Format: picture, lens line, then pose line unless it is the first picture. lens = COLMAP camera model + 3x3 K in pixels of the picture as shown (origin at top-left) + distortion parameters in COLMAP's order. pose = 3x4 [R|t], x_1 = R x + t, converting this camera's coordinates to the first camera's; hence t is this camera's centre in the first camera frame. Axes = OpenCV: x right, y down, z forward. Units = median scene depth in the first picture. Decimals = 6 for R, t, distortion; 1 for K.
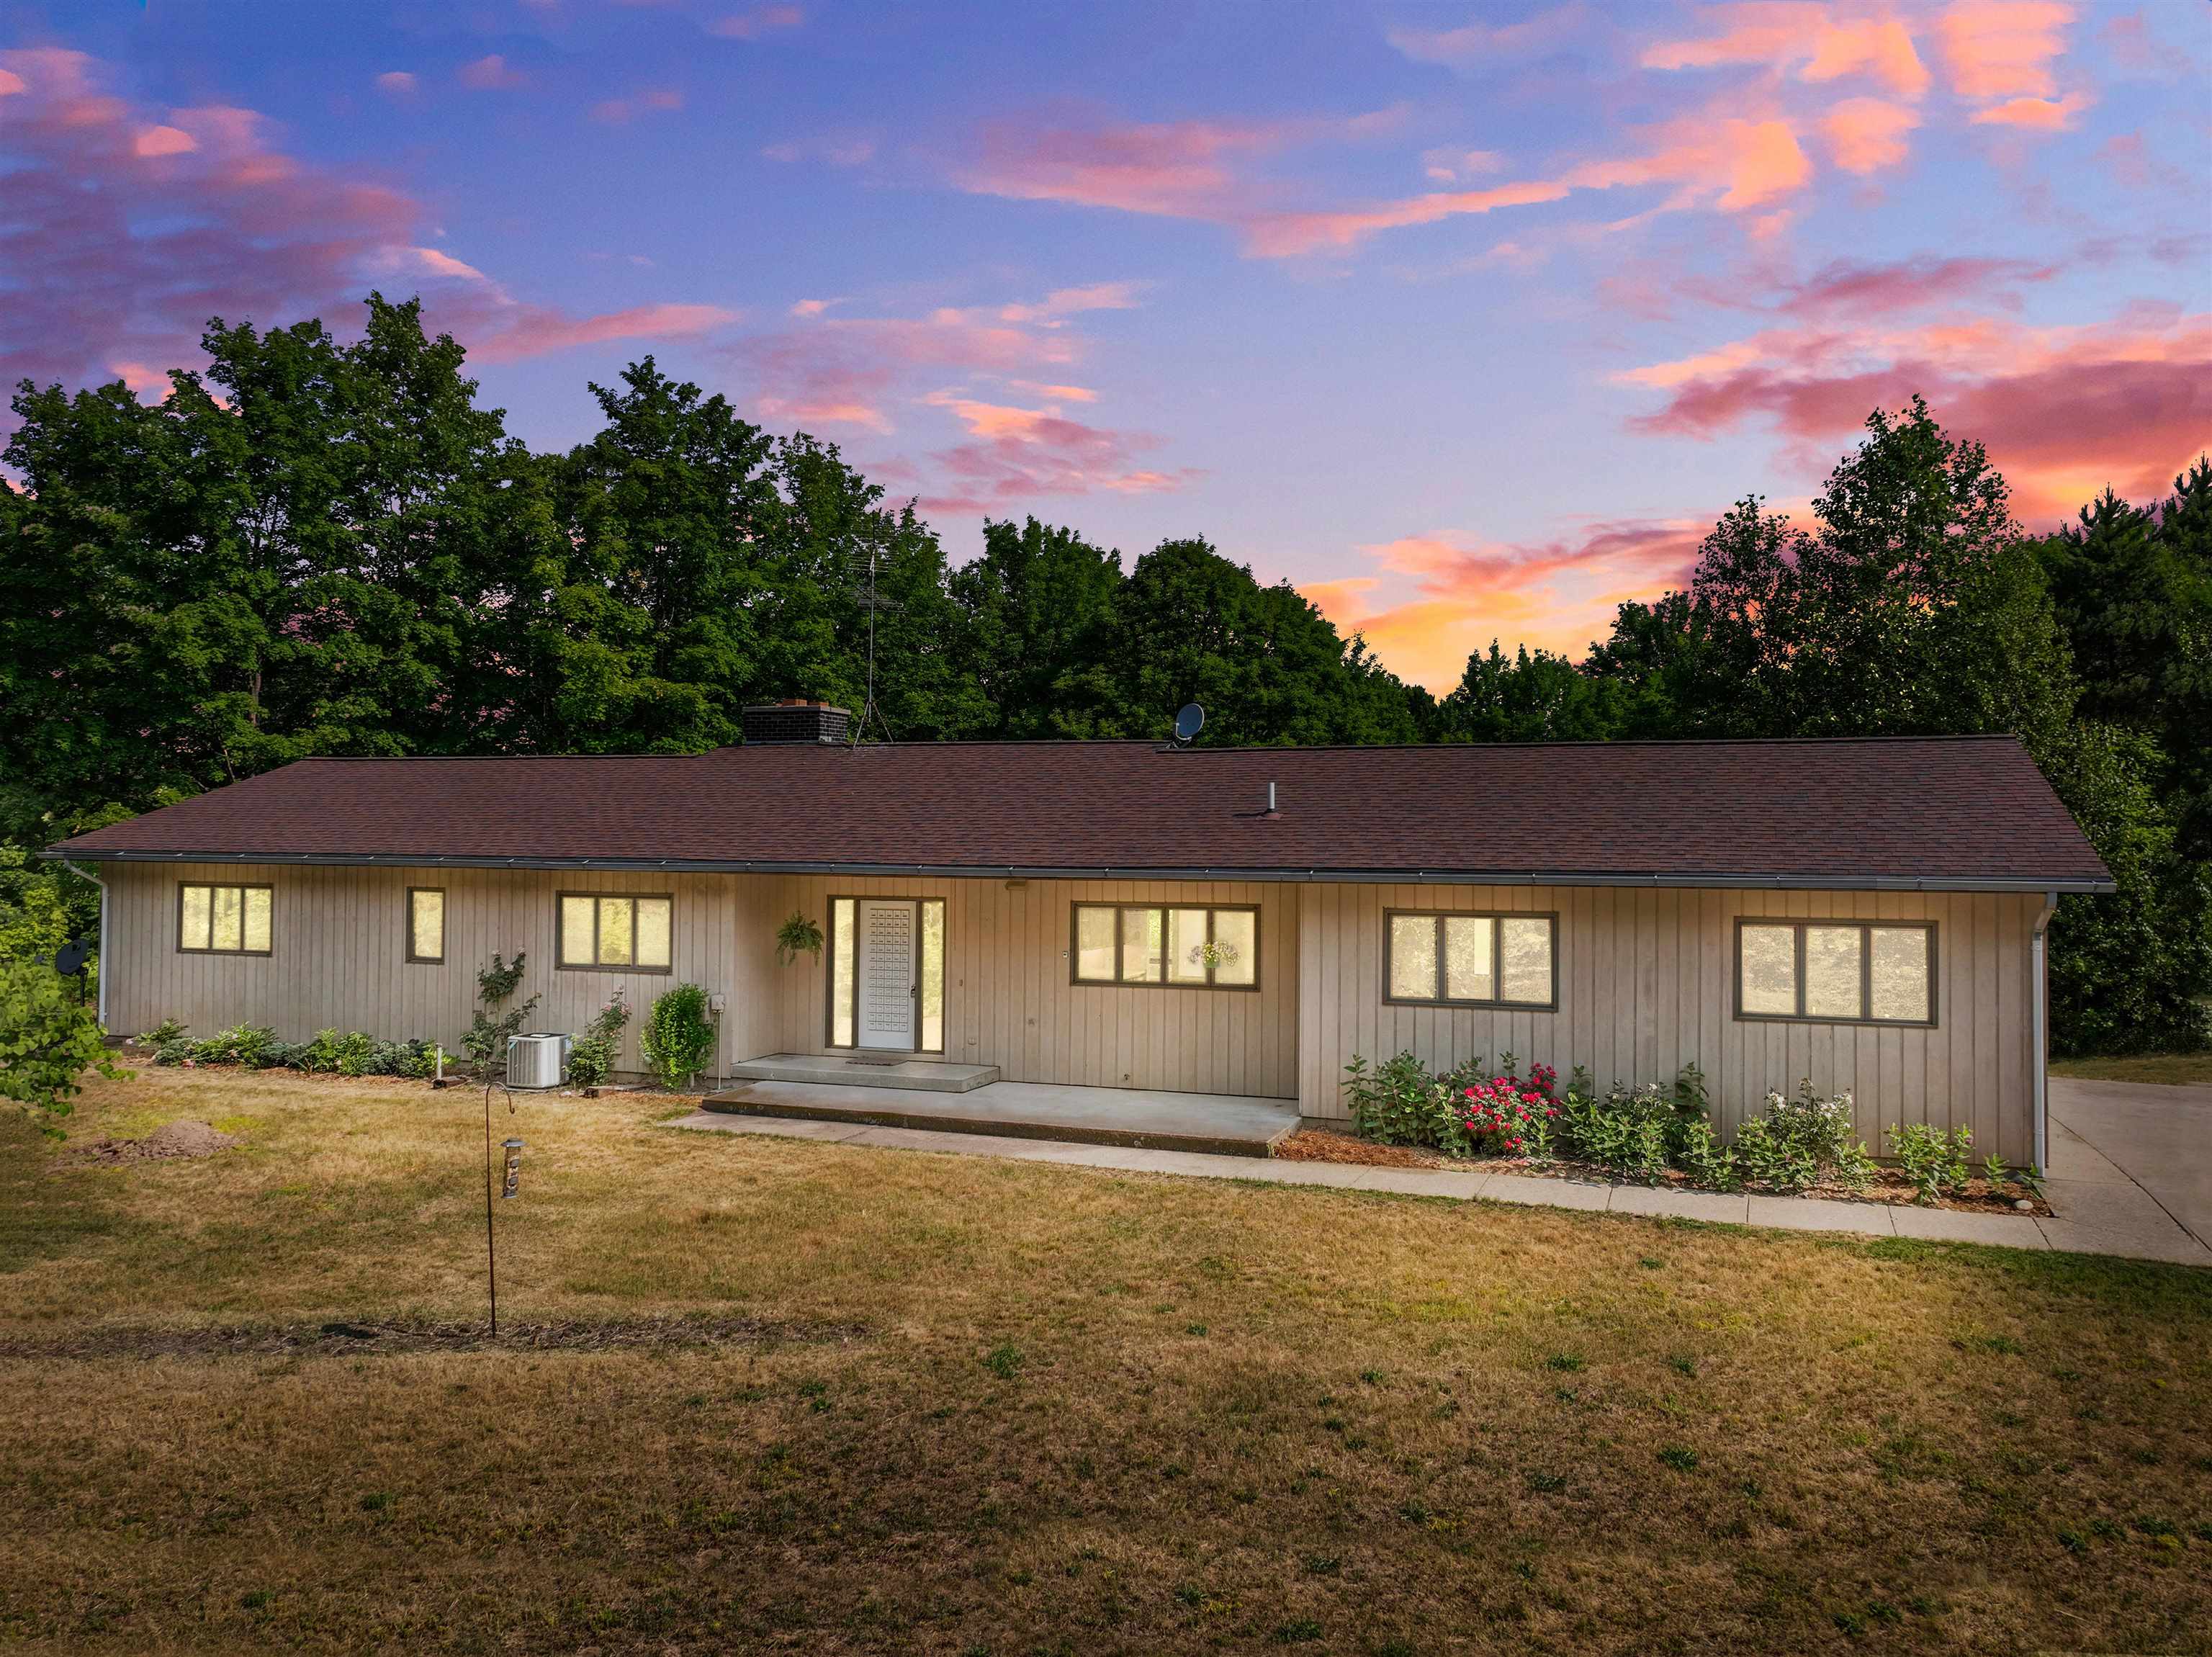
lens RADIAL K [[1542.2, 0, 1106.0], [0, 1542.2, 828.5], [0, 0, 1]] dist [0.004760, 0.000159]
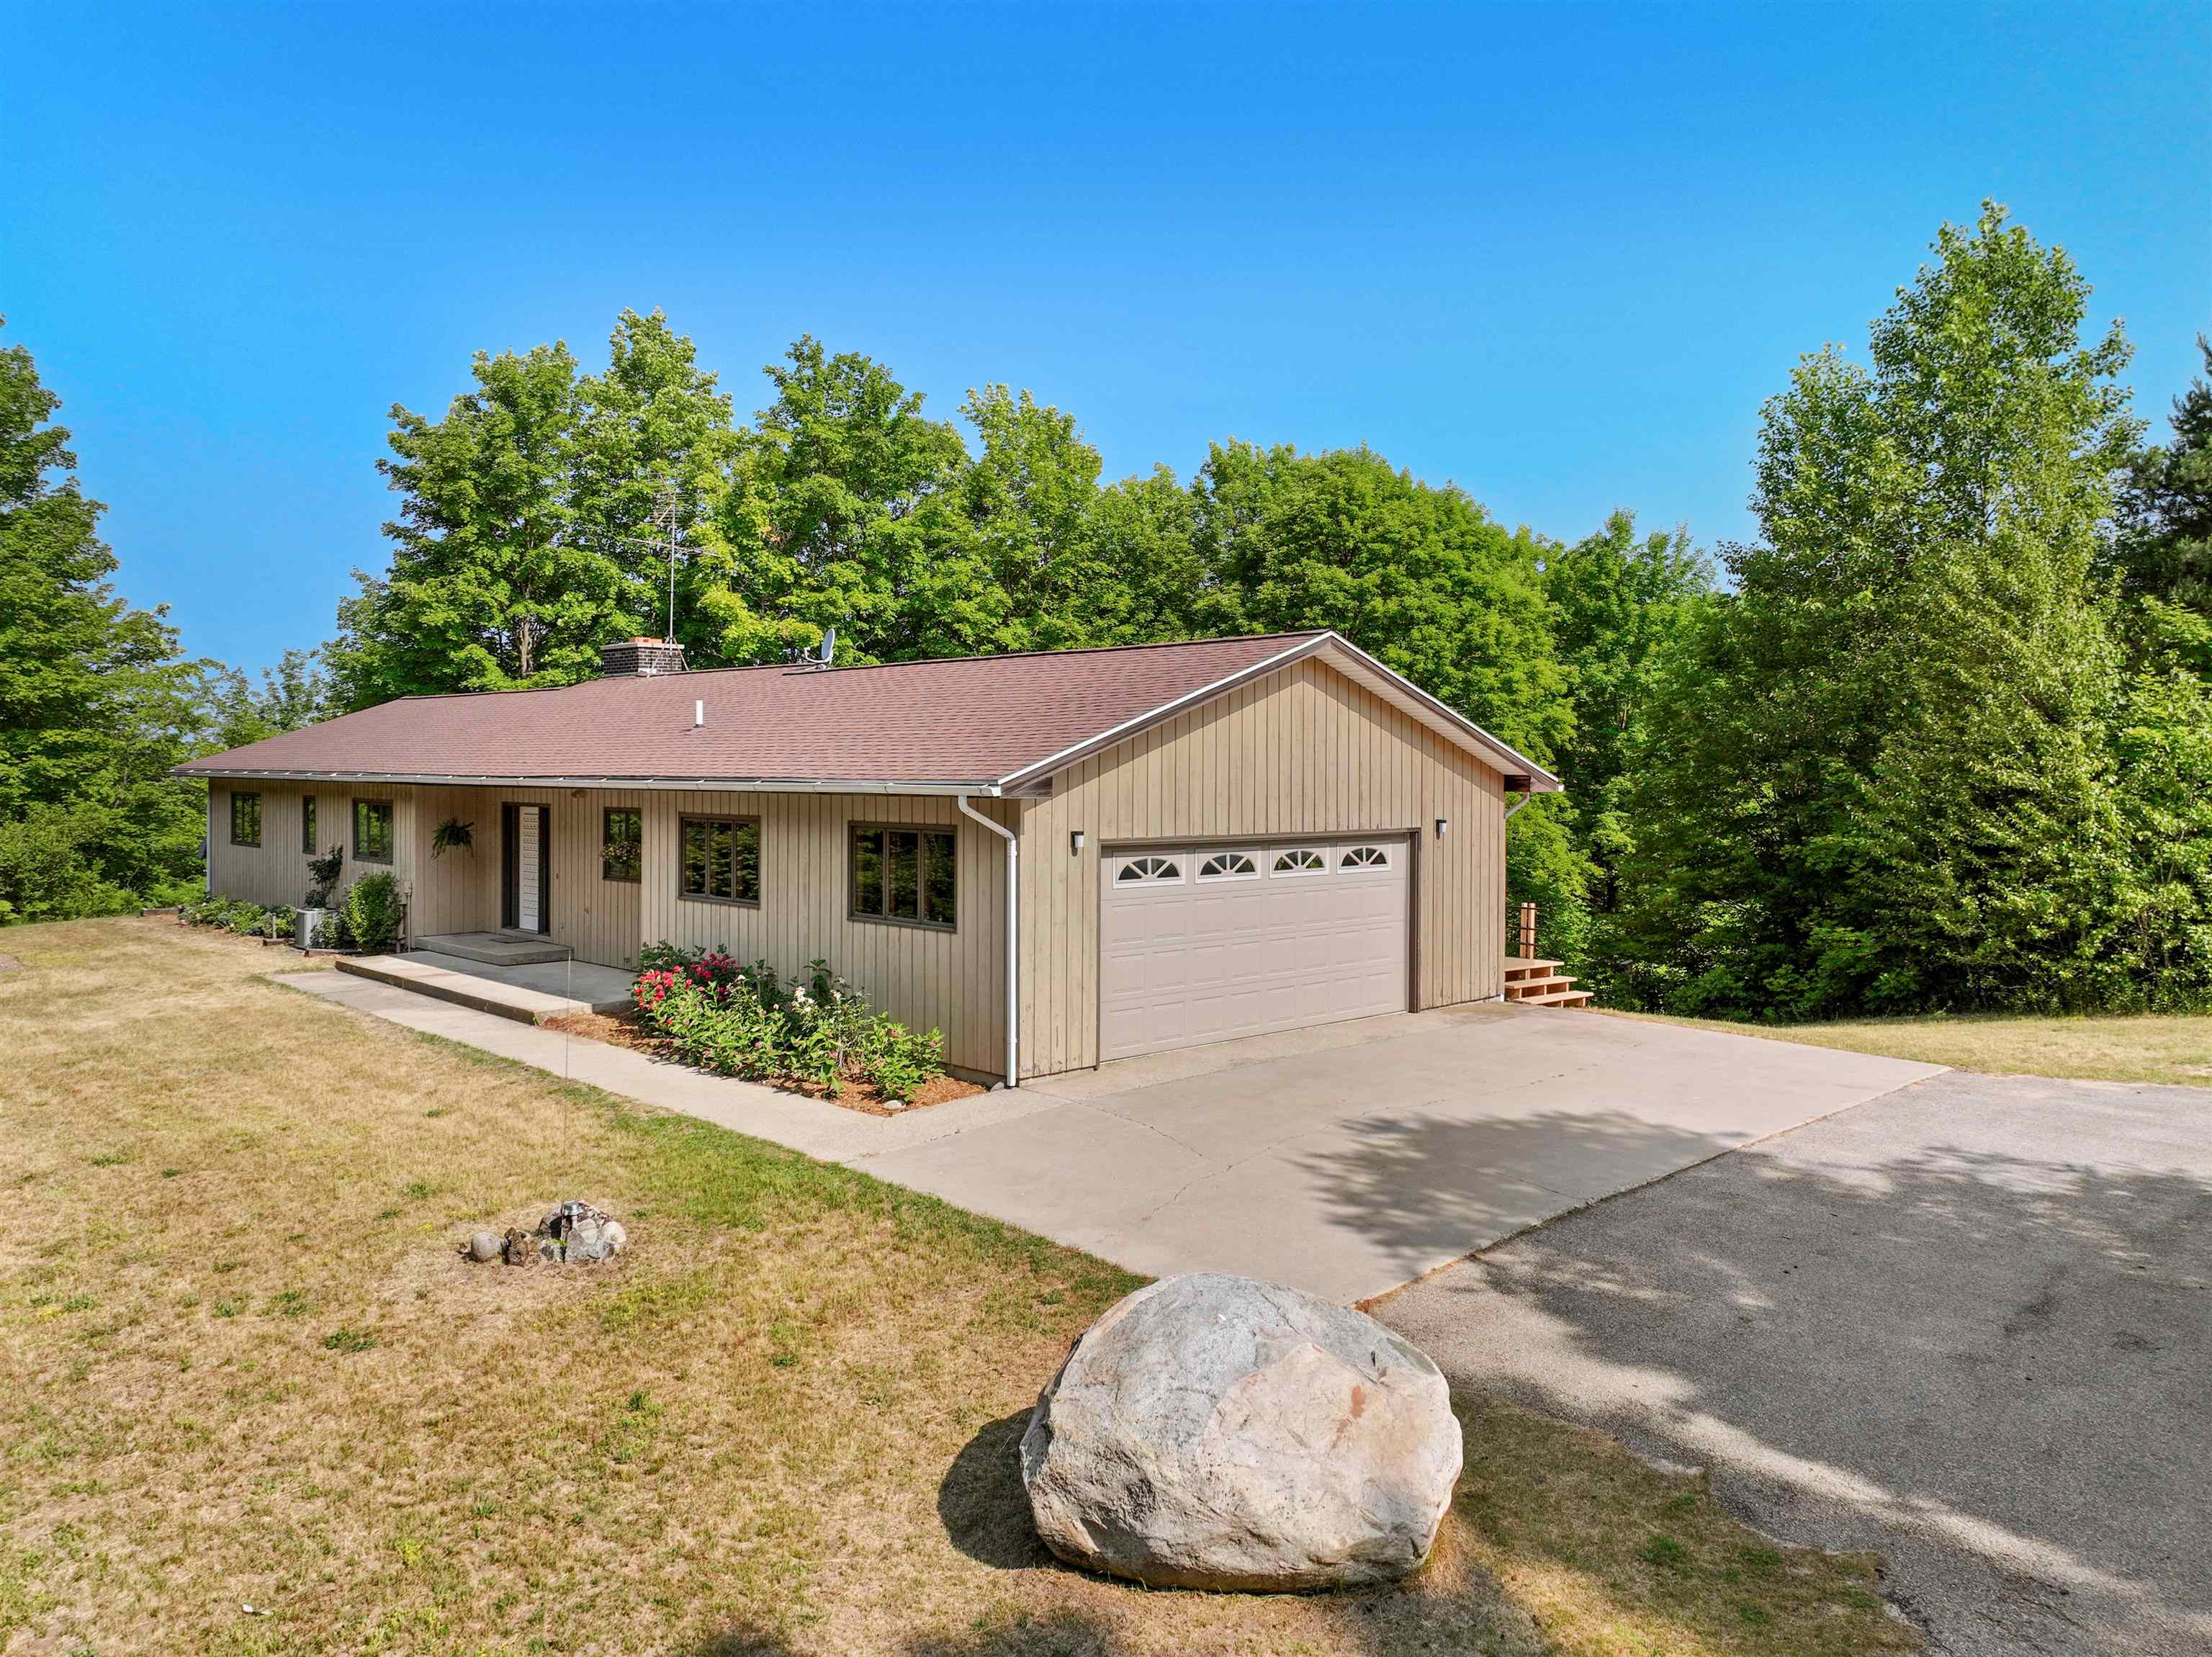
lens RADIAL K [[1562.8, 0, 1106.0], [0, 1562.8, 828.5], [0, 0, 1]] dist [-0.010004, -0.001501]
pose [[0.898146, 0.015433, -0.439427, 0.380879], [0.007569, 0.998693, 0.050546, 0.001954], [0.439633, -0.048724, 0.896855, 0.039268]]
